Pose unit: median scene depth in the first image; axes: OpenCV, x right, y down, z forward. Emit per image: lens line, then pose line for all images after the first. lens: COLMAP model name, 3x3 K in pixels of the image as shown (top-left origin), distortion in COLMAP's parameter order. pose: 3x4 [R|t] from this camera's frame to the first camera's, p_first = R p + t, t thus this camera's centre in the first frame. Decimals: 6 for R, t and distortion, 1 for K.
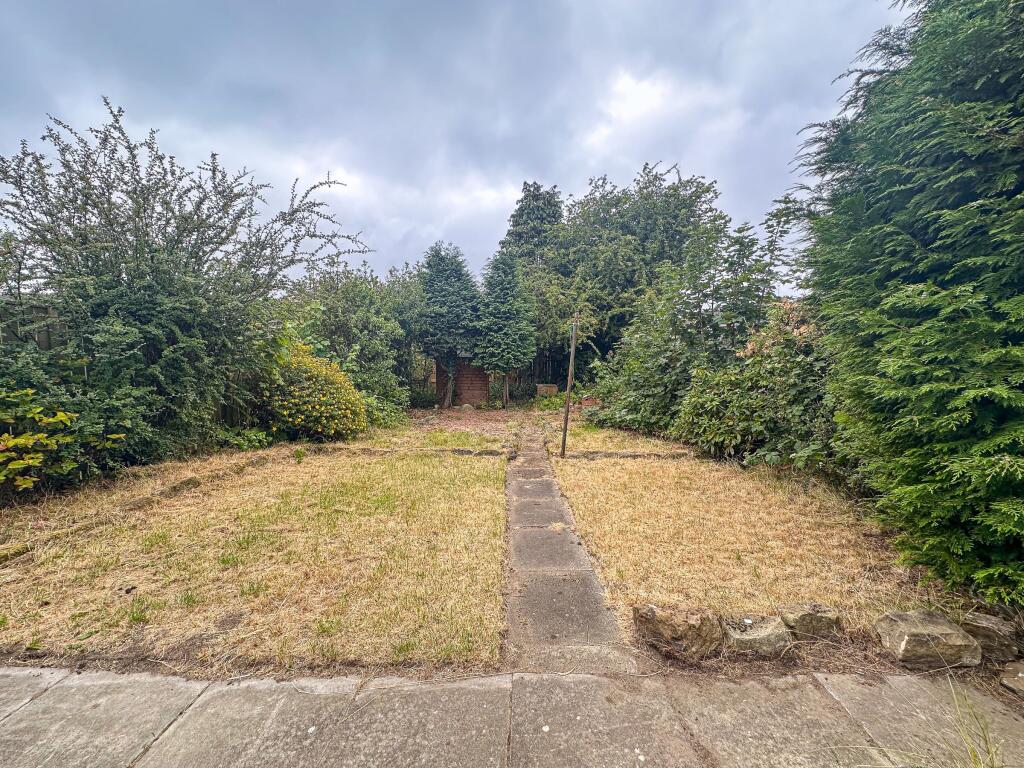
lens RADIAL K [[414.6, 0, 504.5], [0, 414.6, 385.6], [0, 0, 1]] dist [-0.002146, 0.000497]
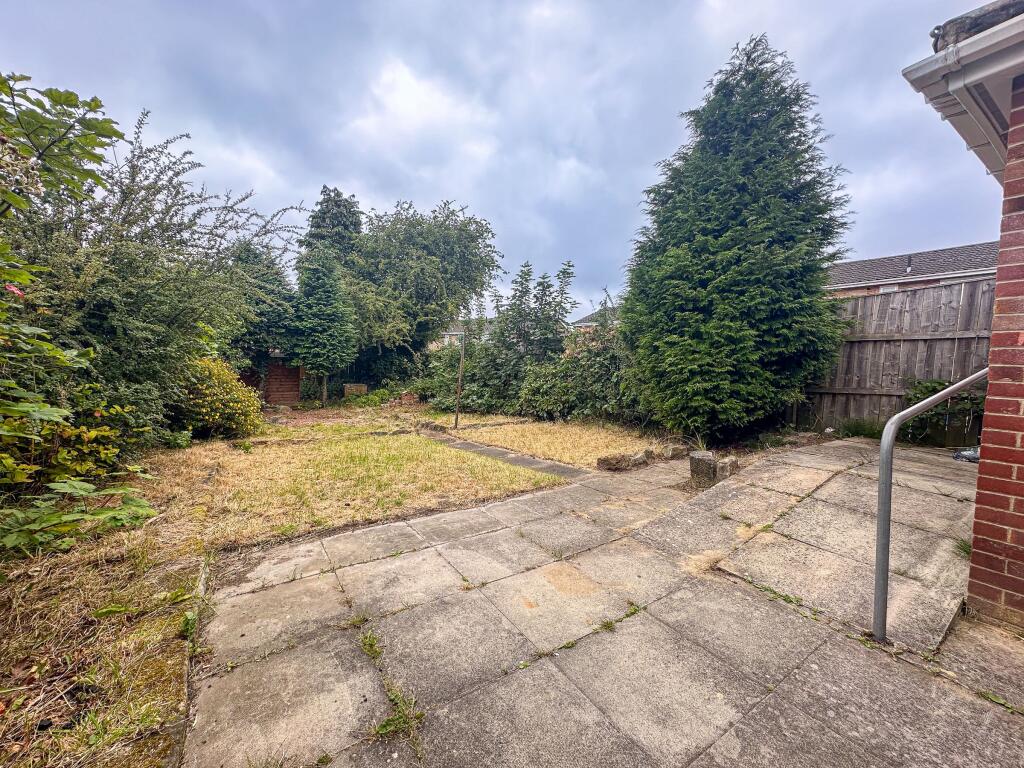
lens RADIAL K [[414.6, 0, 504.5], [0, 414.6, 385.6], [0, 0, 1]] dist [-0.002146, 0.000497]
pose [[0.827962, -0.029761, 0.559995, -0.221505], [0.032175, 0.999467, 0.005545, 0.010313], [-0.559861, 0.013427, 0.828478, -0.107518]]
